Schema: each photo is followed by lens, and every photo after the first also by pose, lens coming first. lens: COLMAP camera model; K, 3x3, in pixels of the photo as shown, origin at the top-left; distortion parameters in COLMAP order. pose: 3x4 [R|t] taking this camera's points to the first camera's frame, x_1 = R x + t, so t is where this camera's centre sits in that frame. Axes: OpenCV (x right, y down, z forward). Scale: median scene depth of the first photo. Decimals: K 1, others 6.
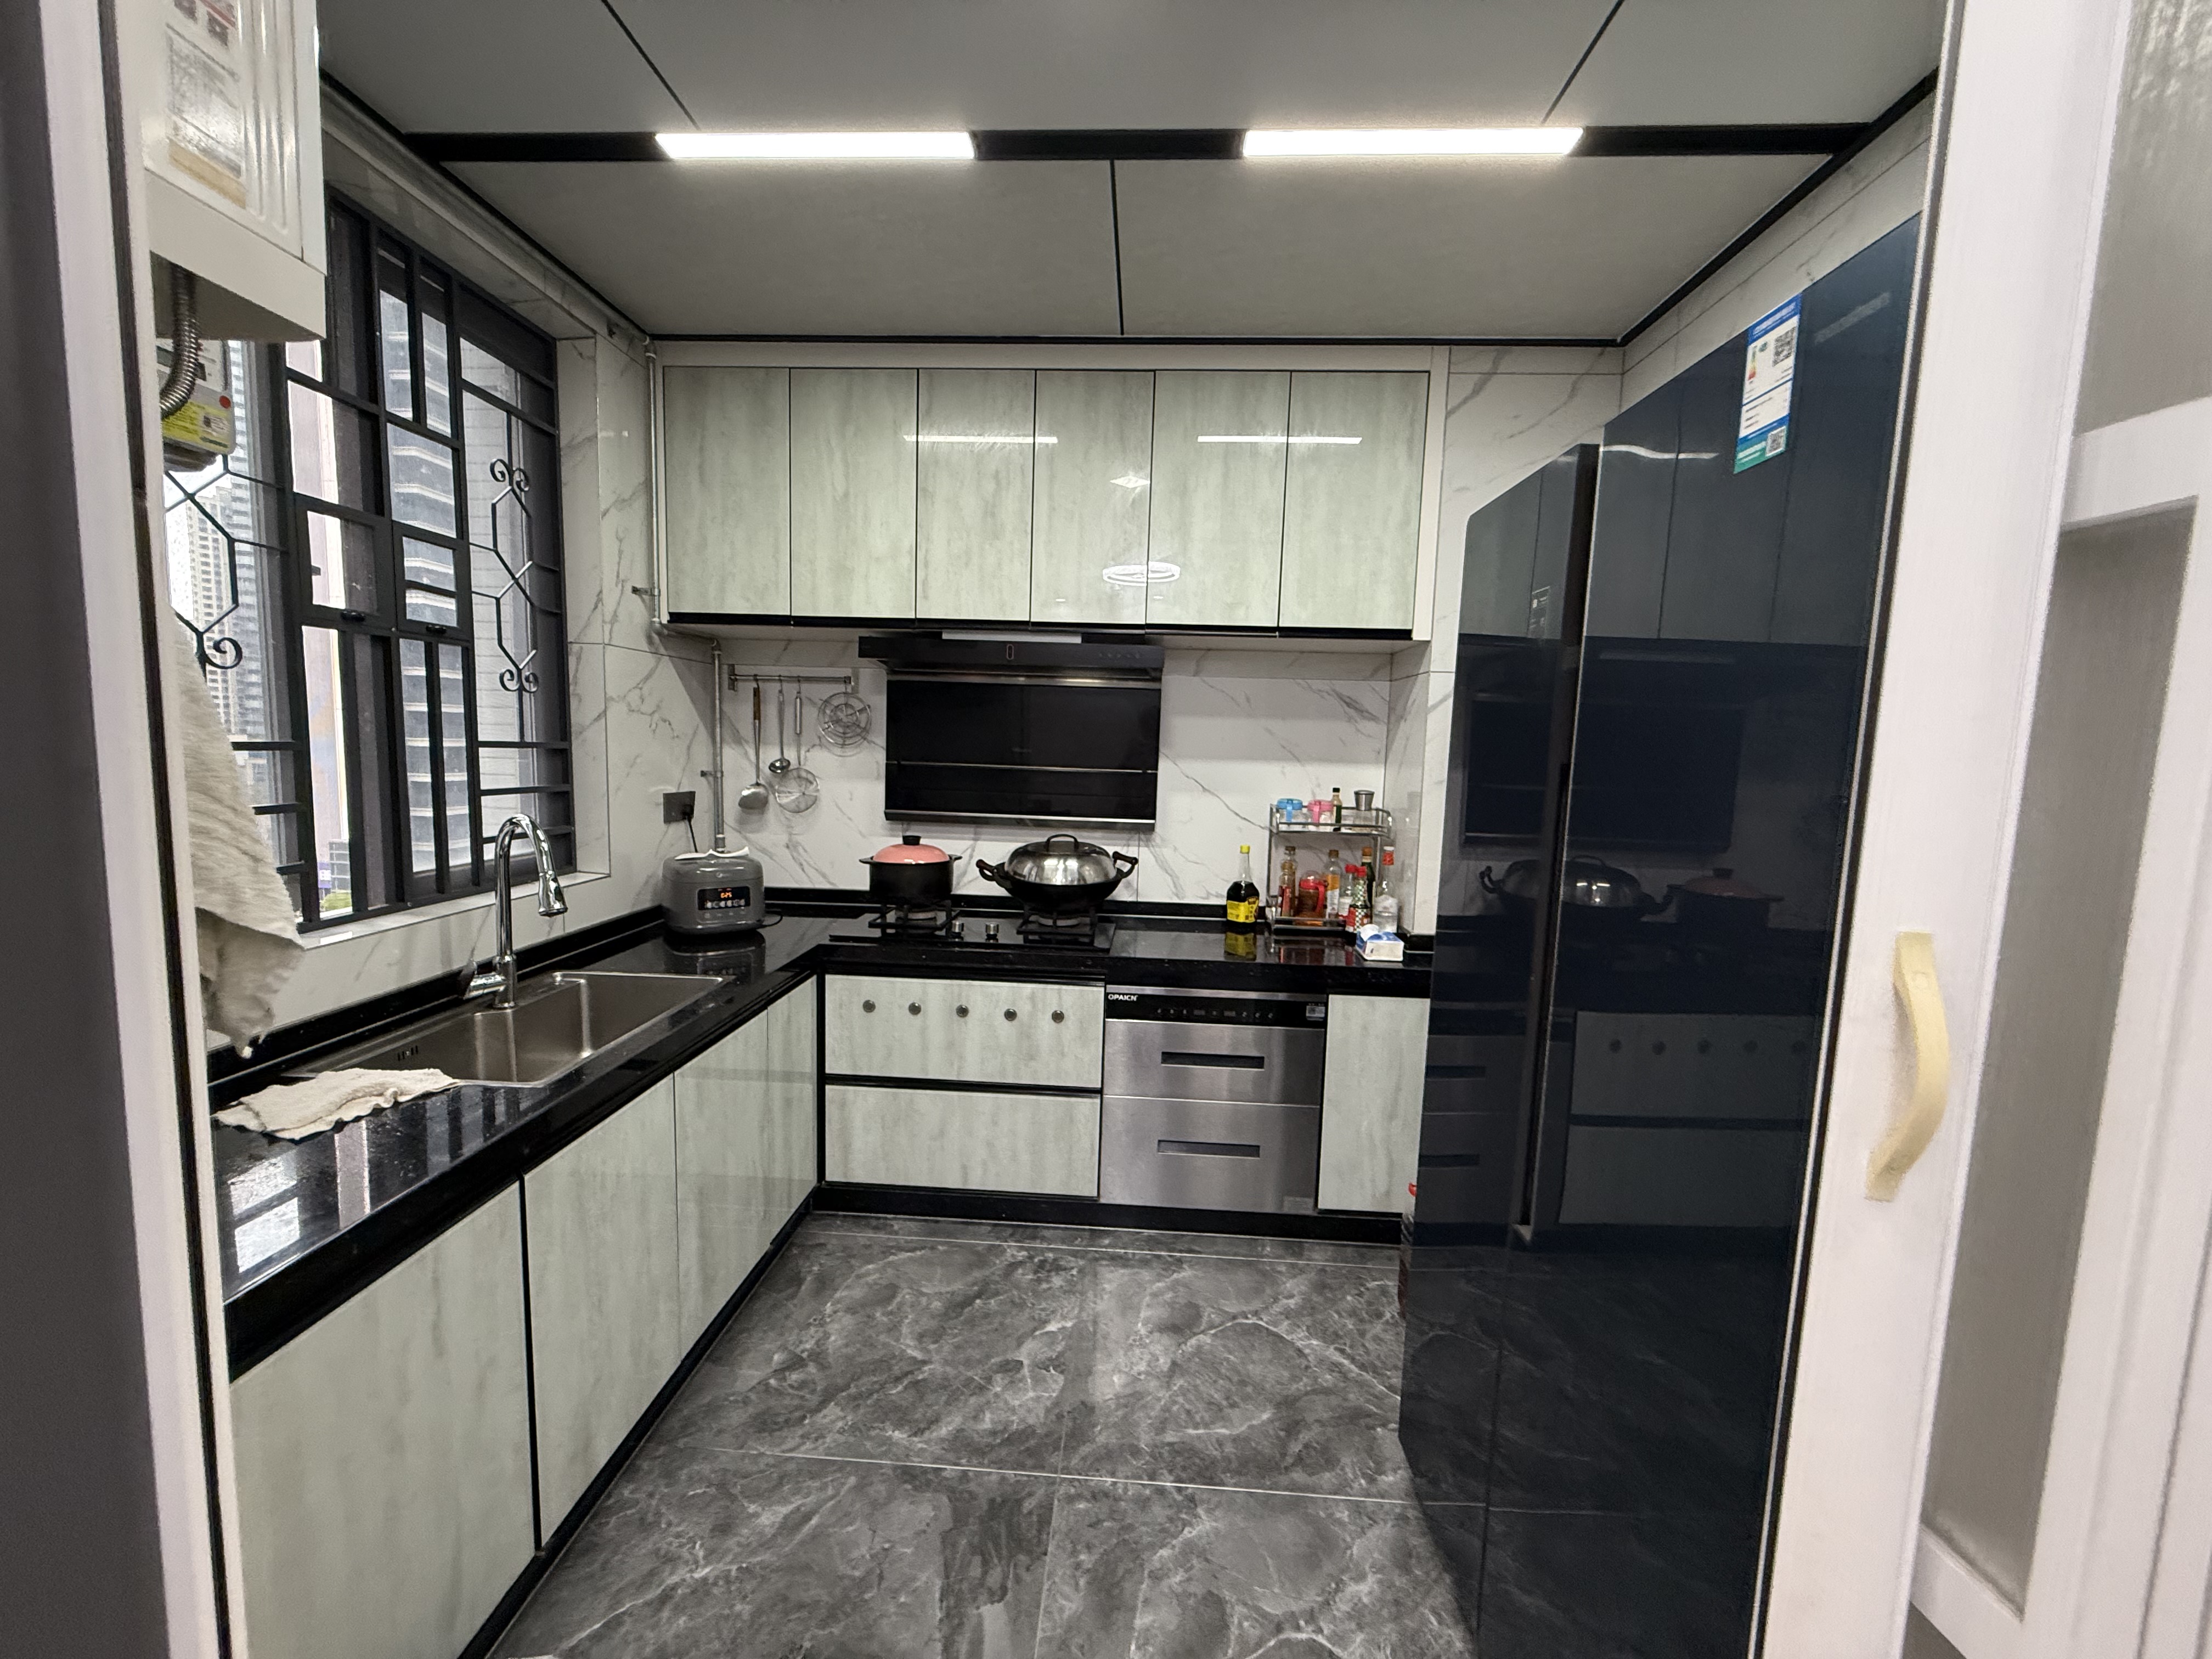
lens RADIAL K [[882.0, 0, 1102.4], [0, 882.0, 827.0], [0, 0, 1]] dist [0.002563, 0.000230]
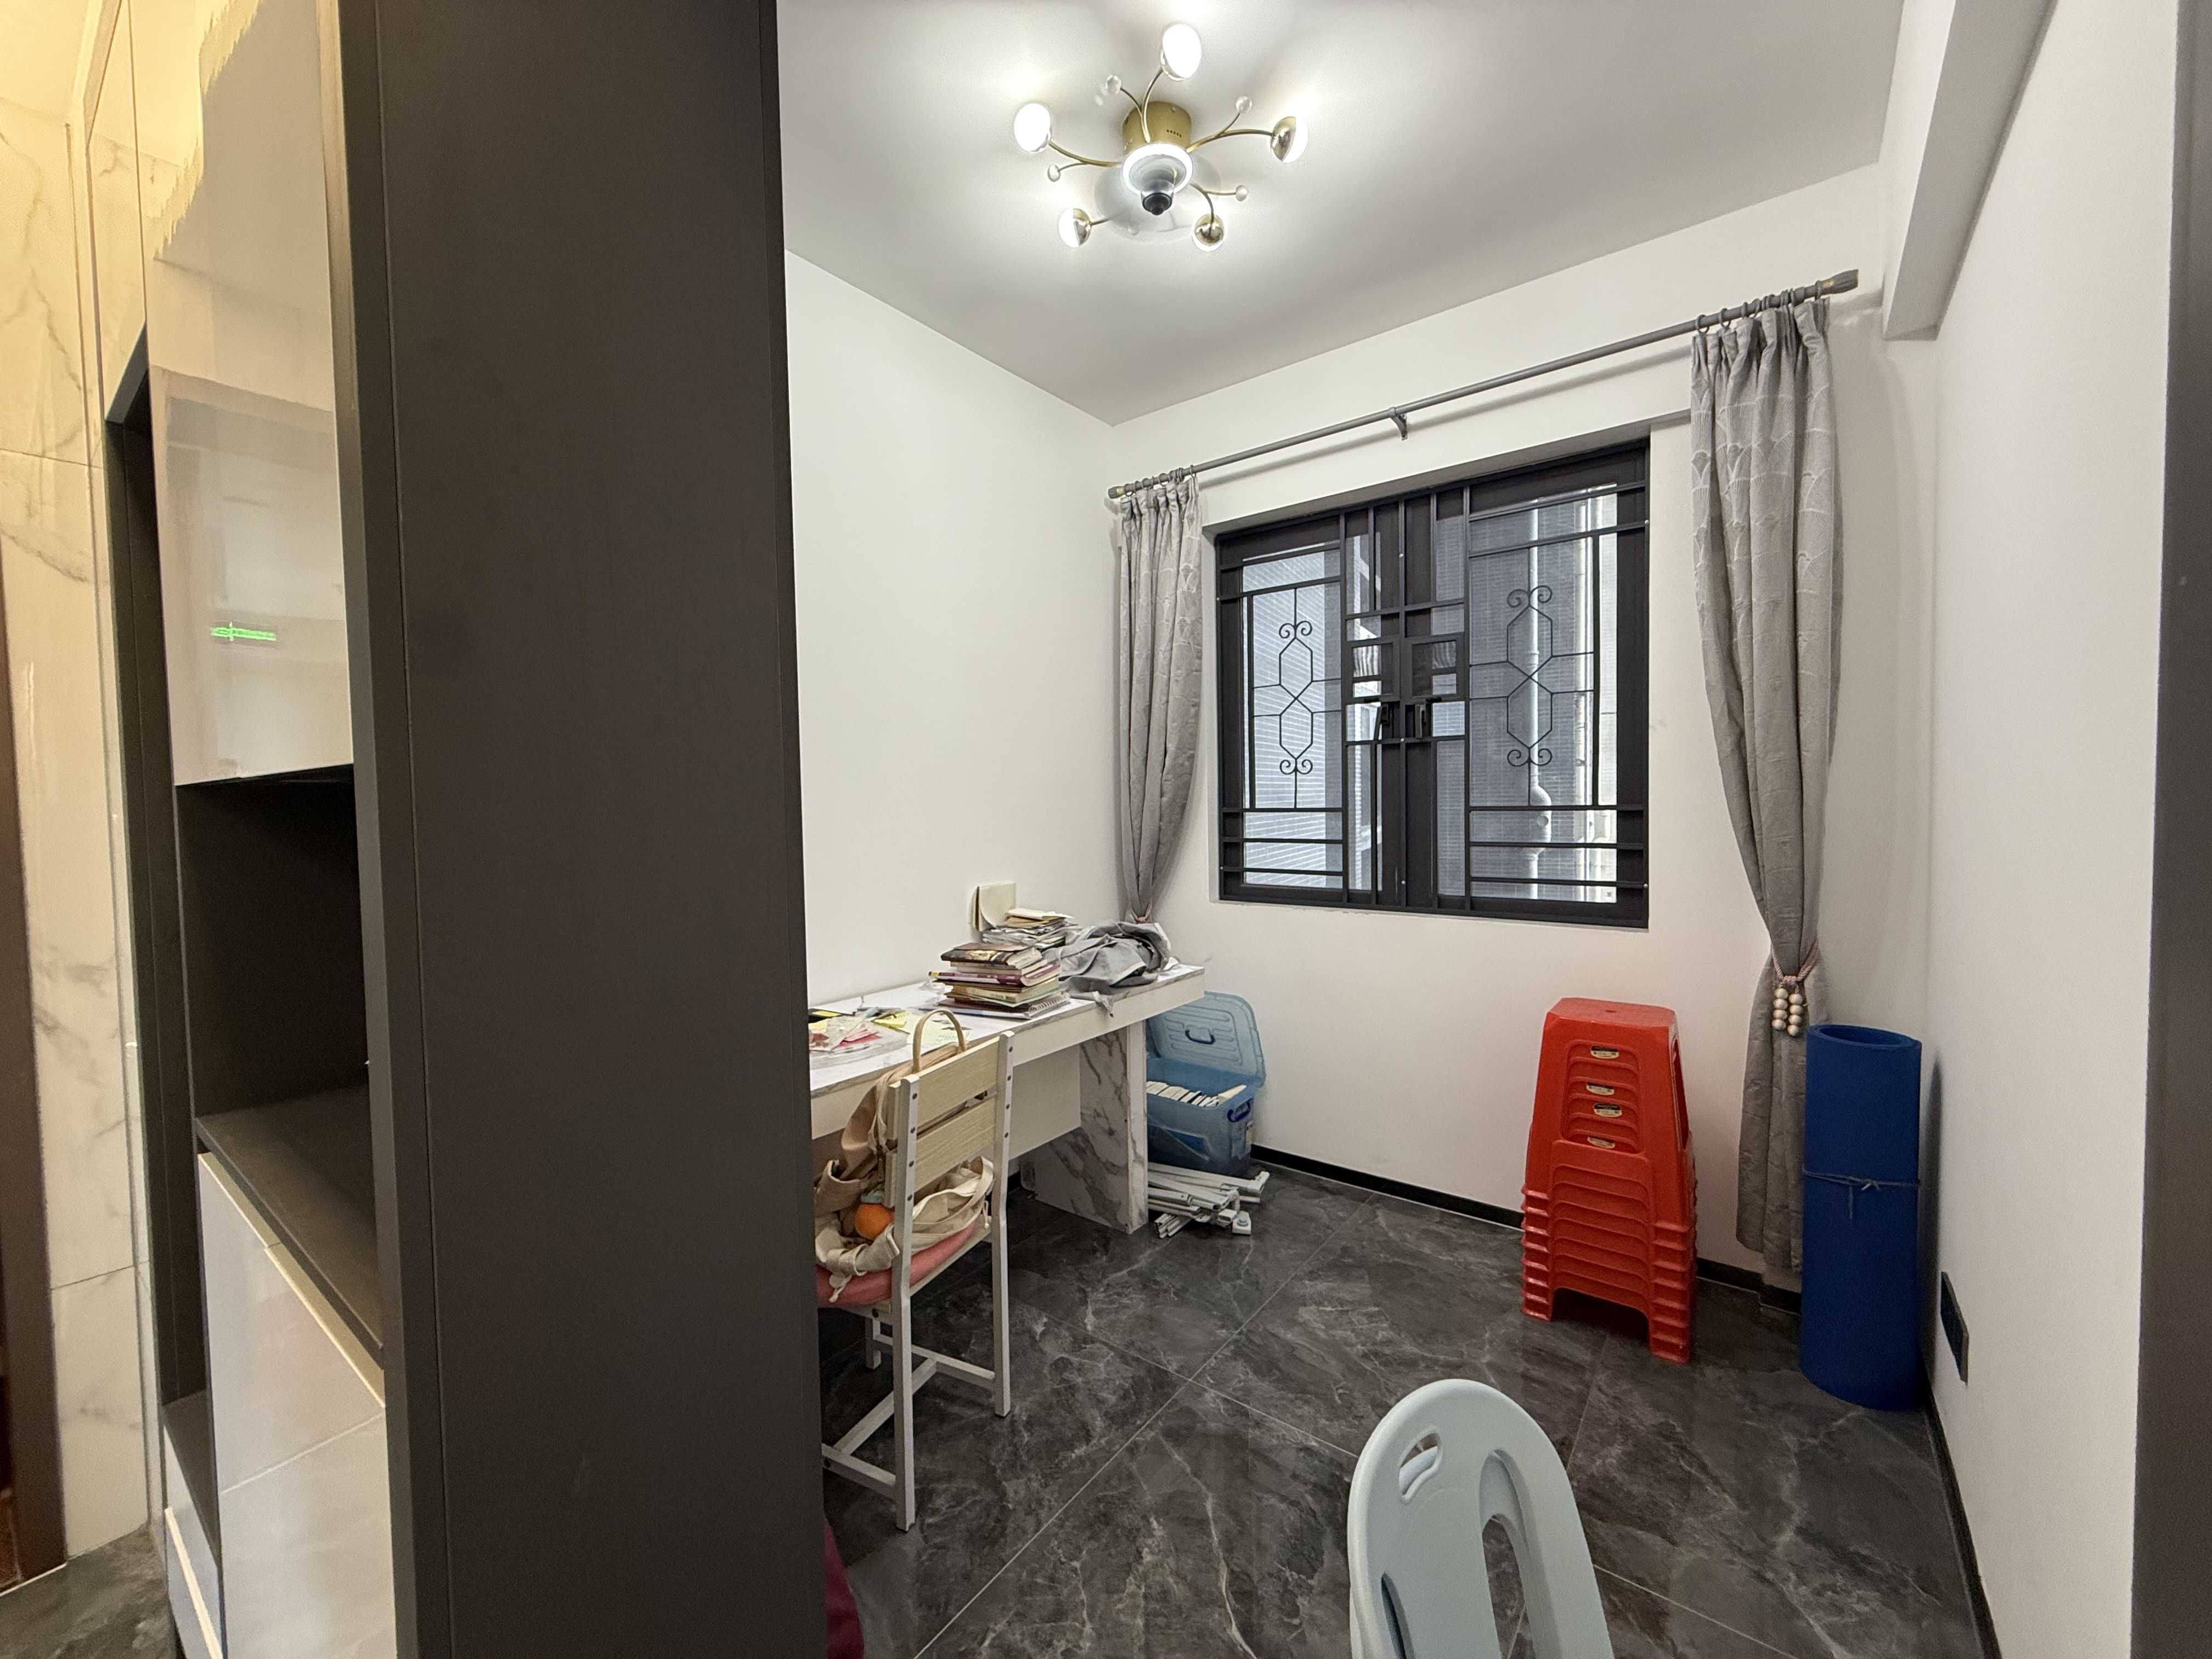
lens RADIAL K [[882.0, 0, 1102.4], [0, 882.0, 827.0], [0, 0, 1]] dist [0.002563, 0.000230]
pose [[0.567243, -0.081632, 0.819495, -1.000534], [0.112056, 0.993471, 0.021399, -0.084036], [-0.815891, 0.079691, 0.572687, 0.290030]]
